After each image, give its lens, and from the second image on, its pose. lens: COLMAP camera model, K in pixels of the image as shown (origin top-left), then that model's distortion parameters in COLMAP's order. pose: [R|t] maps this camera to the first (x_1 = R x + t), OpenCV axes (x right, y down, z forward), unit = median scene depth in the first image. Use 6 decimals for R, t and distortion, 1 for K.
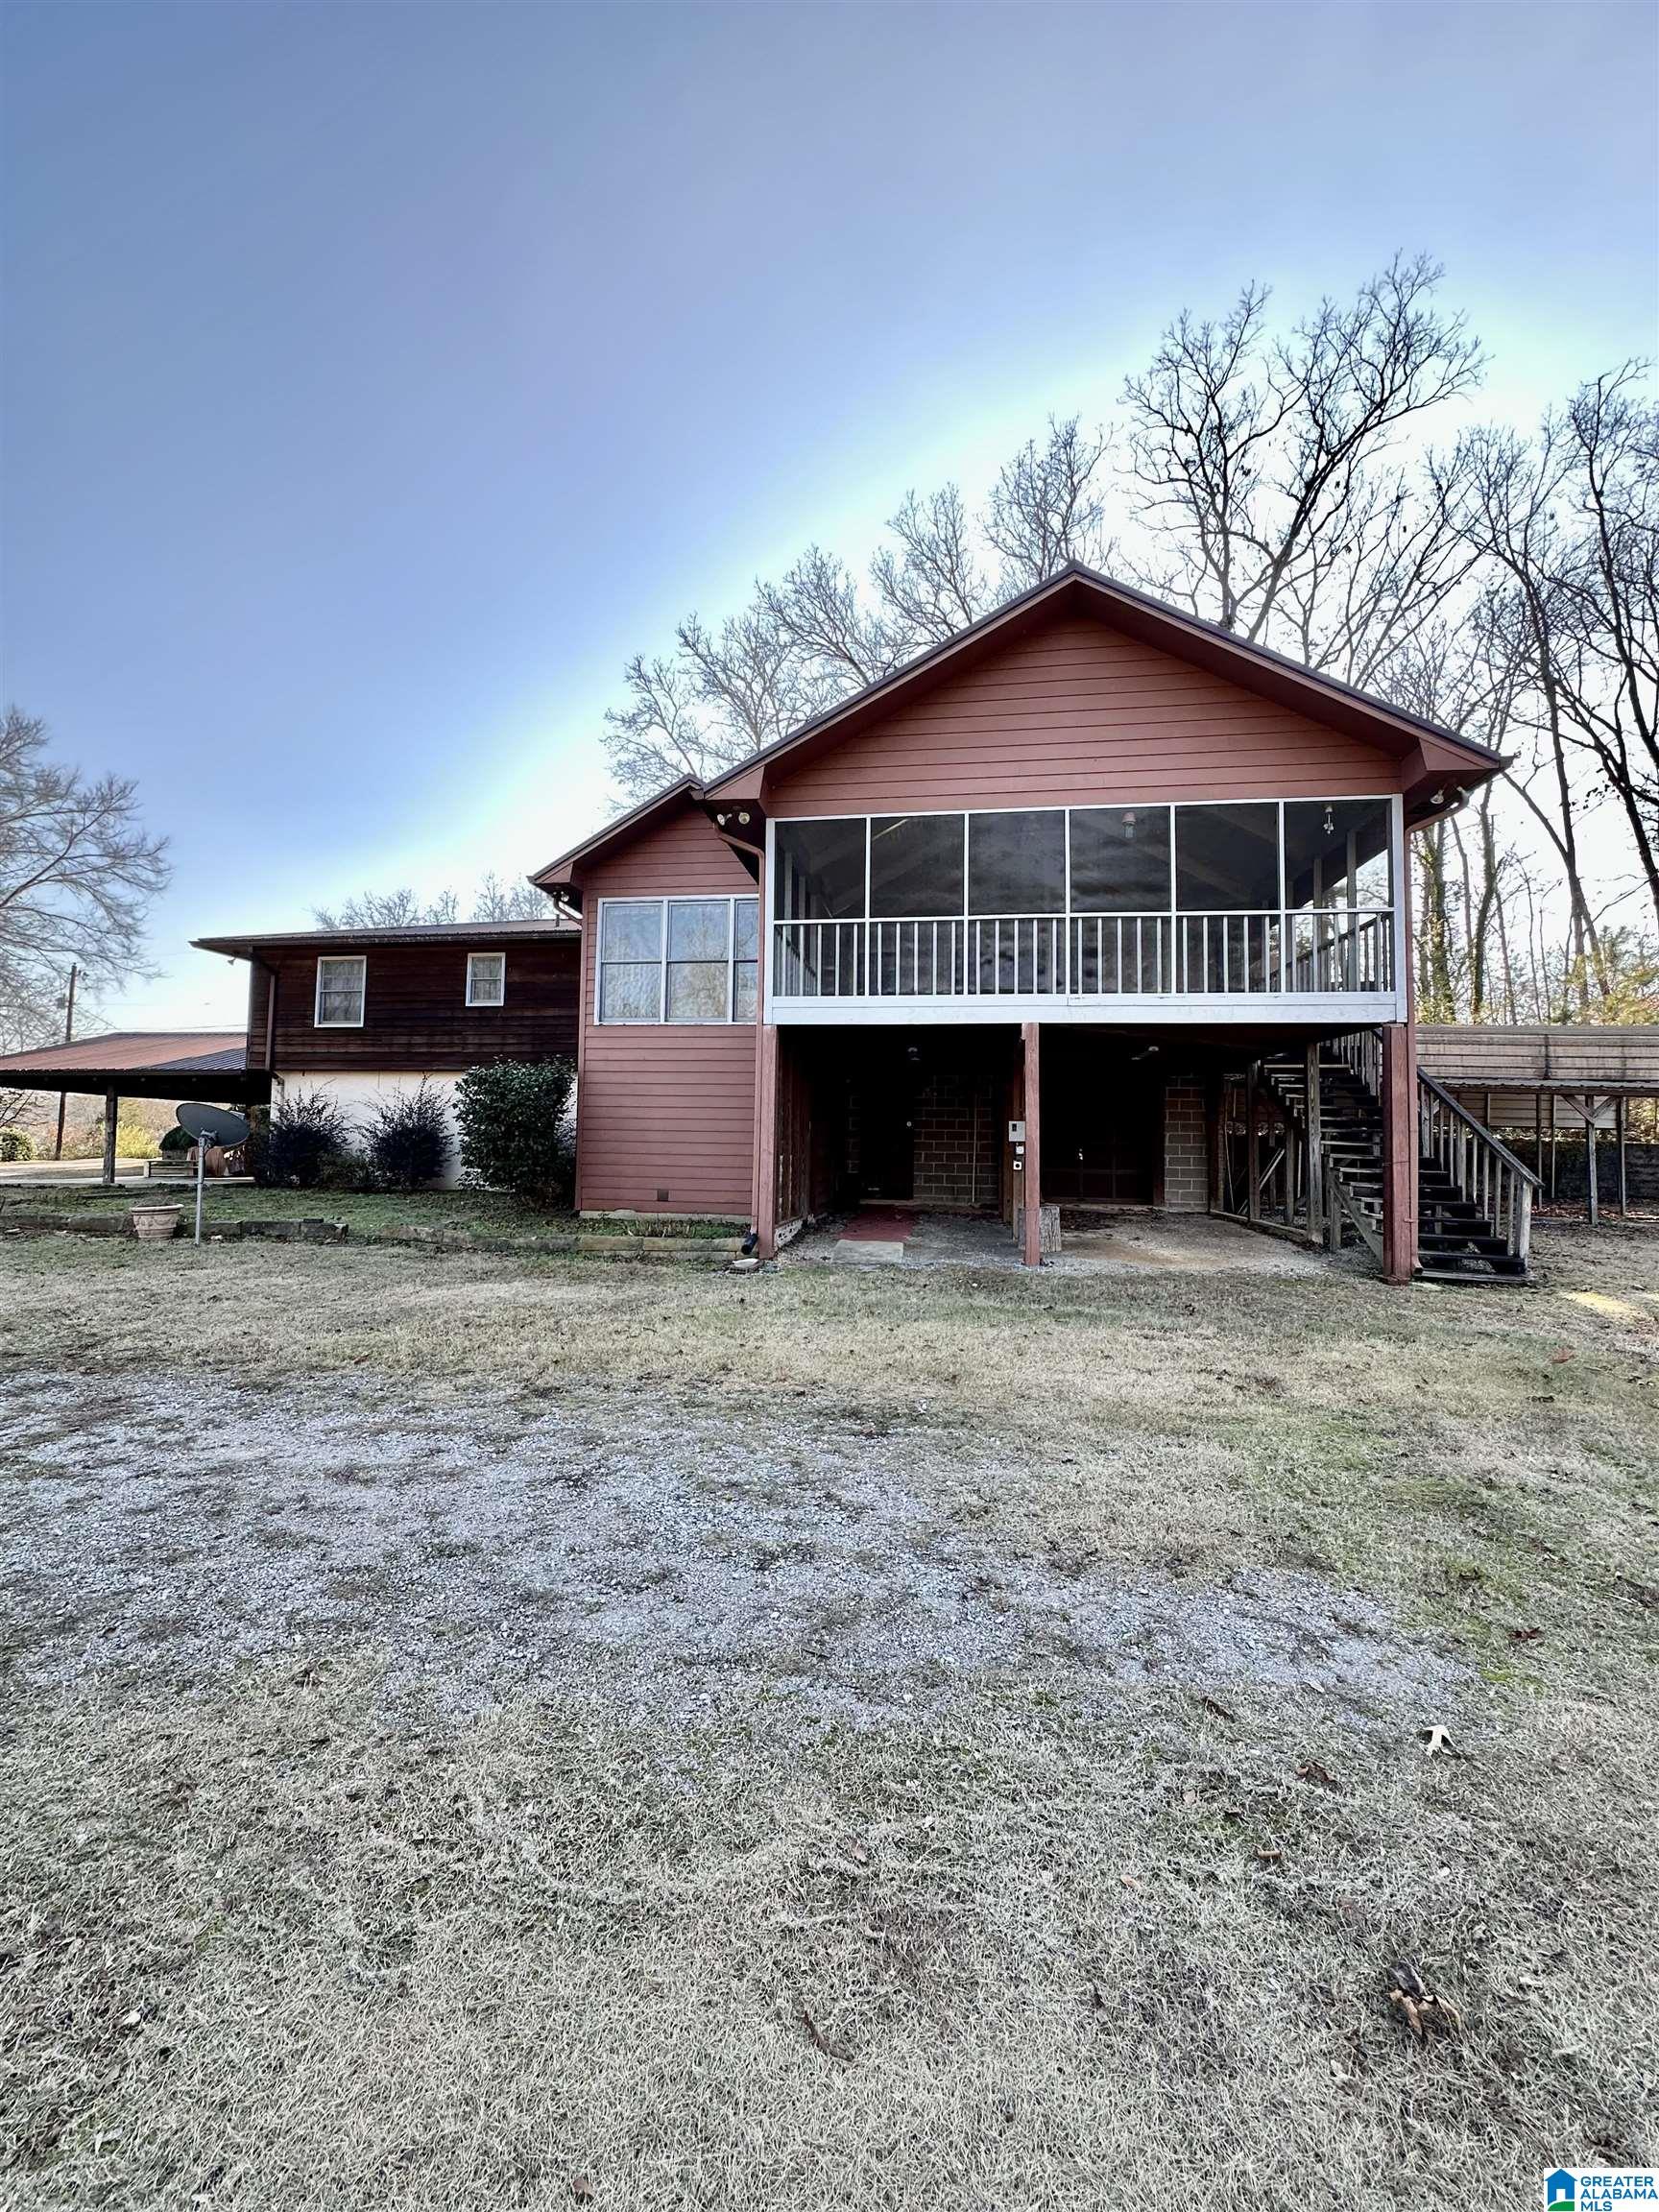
lens RADIAL K [[883.7, 0, 829.5], [0, 883.7, 1106.0], [0, 0, 1]] dist [-0.013992, -0.000085]
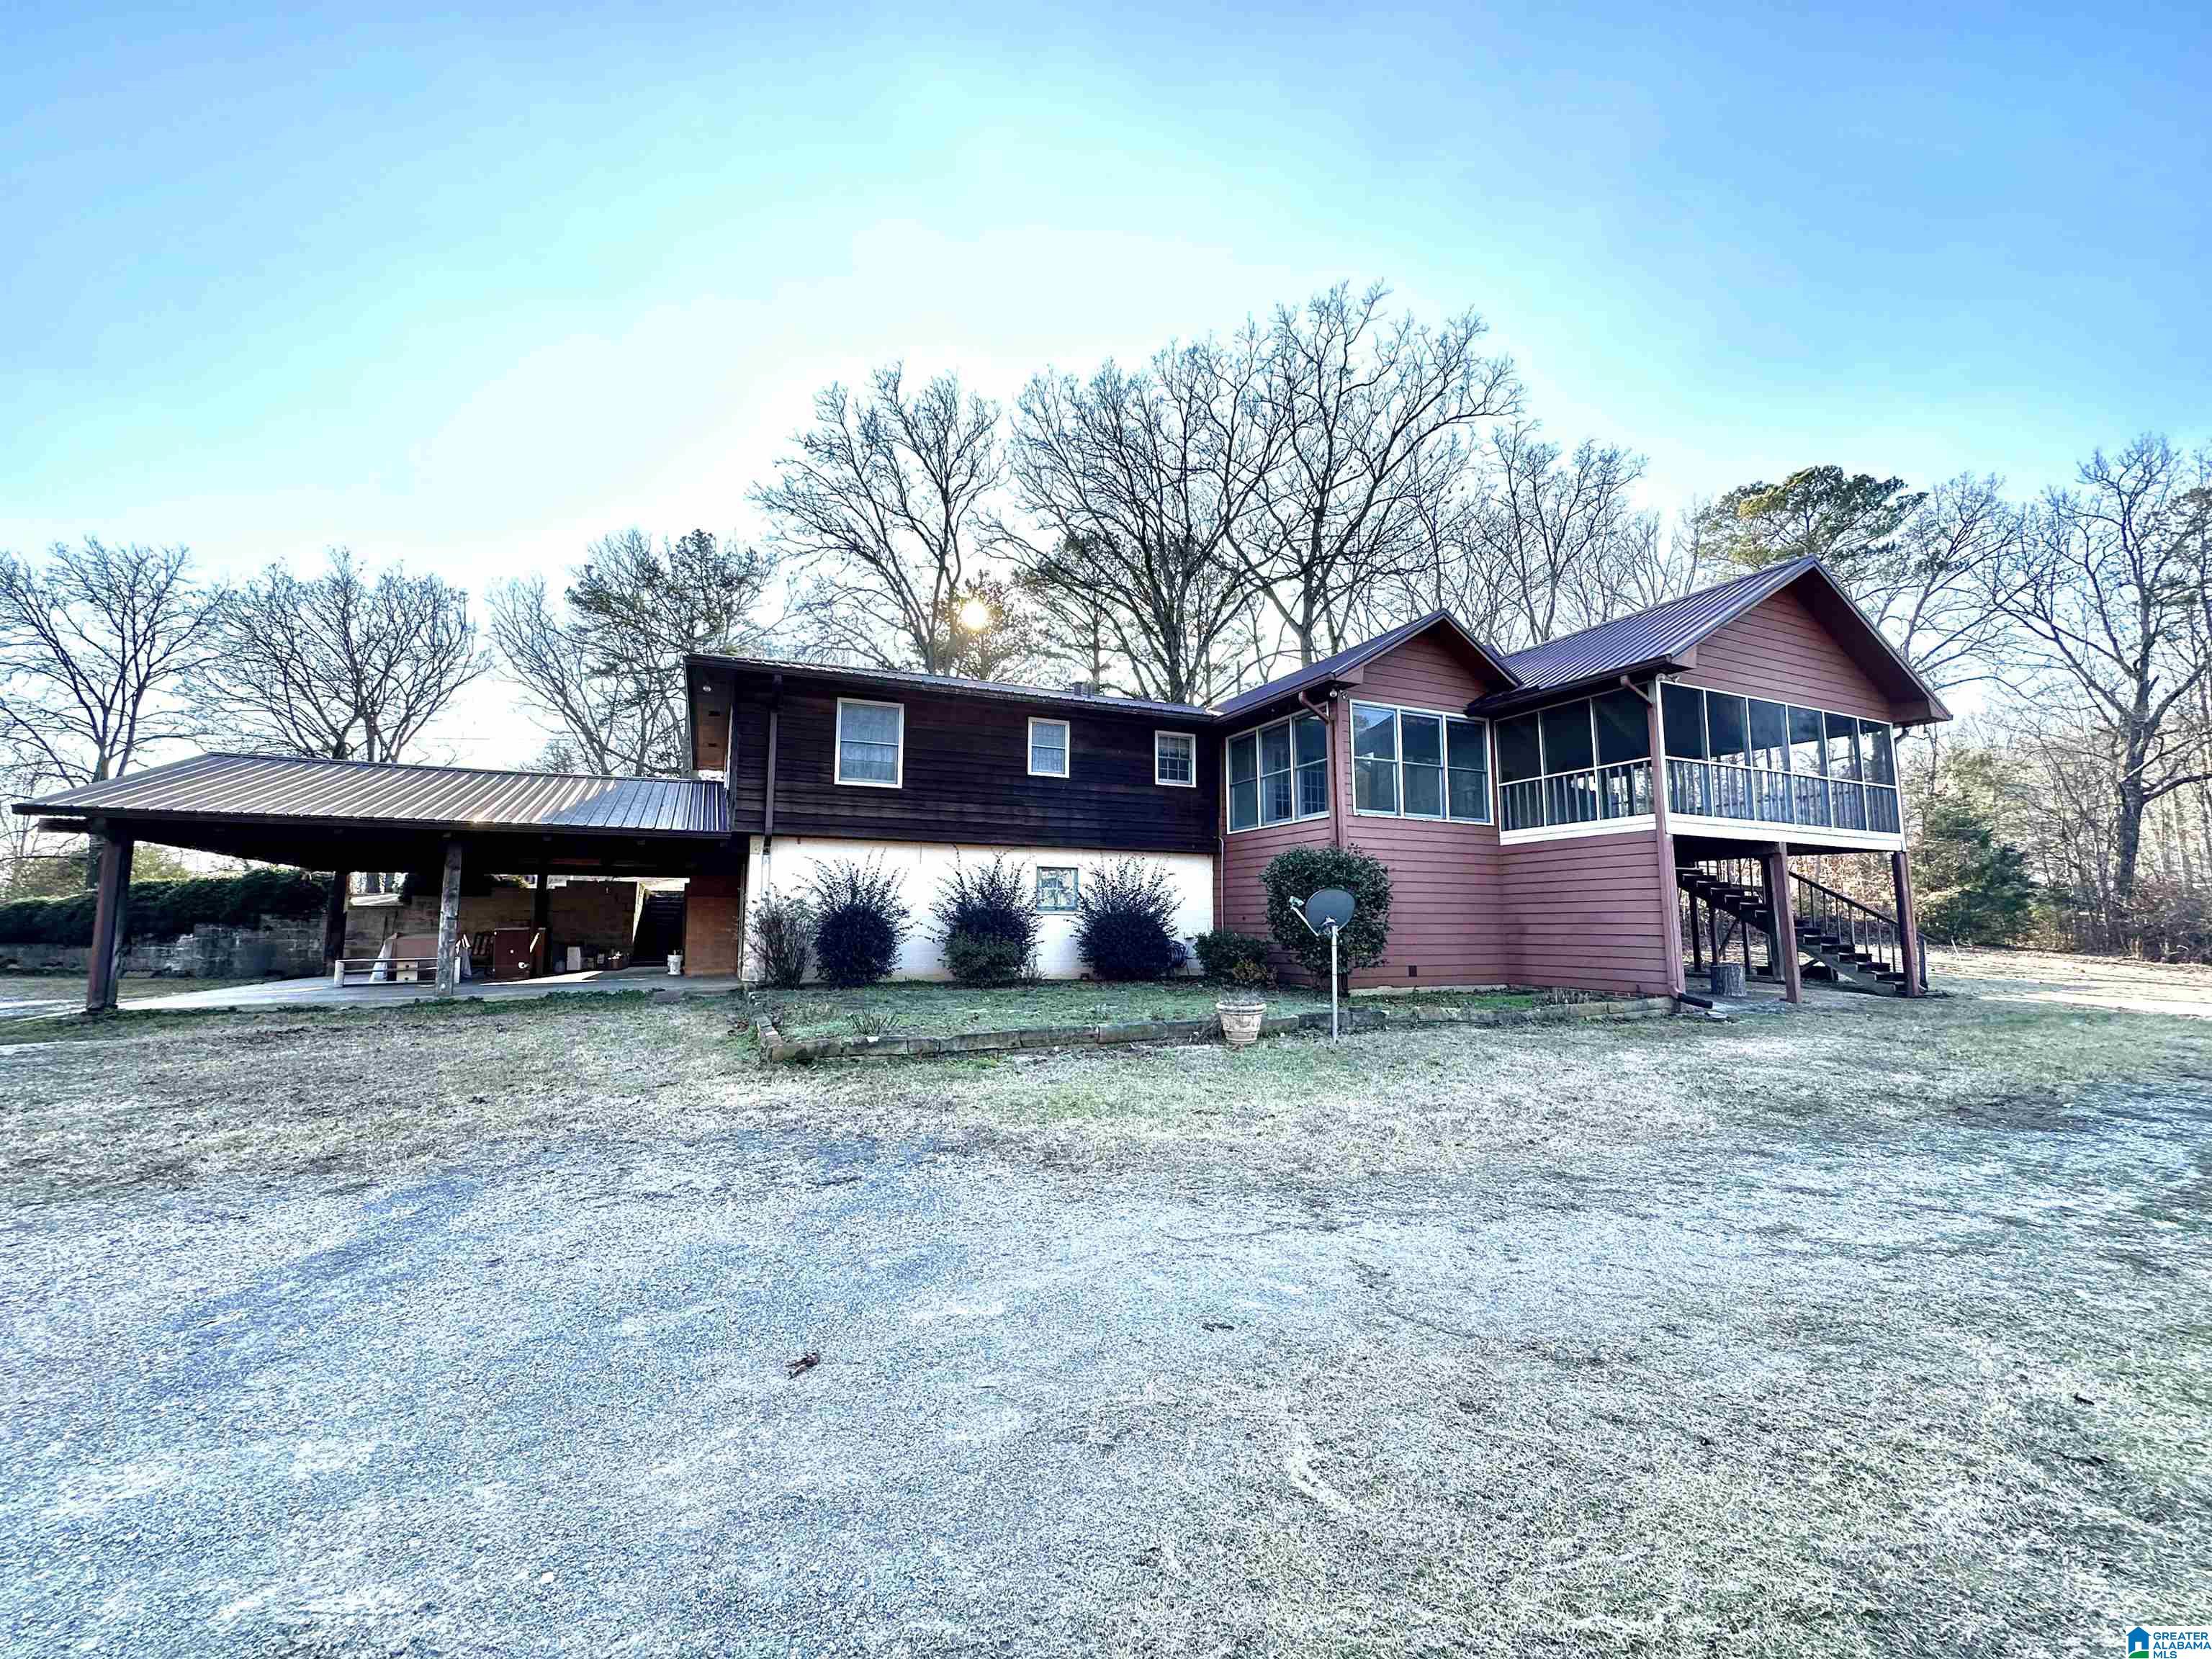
lens RADIAL K [[883.7, 0, 1106.0], [0, 883.7, 829.5], [0, 0, 1]] dist [-0.013992, -0.000085]
pose [[0.834474, 0.049309, 0.548836, -0.834229], [-0.015074, 0.997658, -0.066713, 0.002215], [-0.550841, 0.047397, 0.833264, 0.199276]]
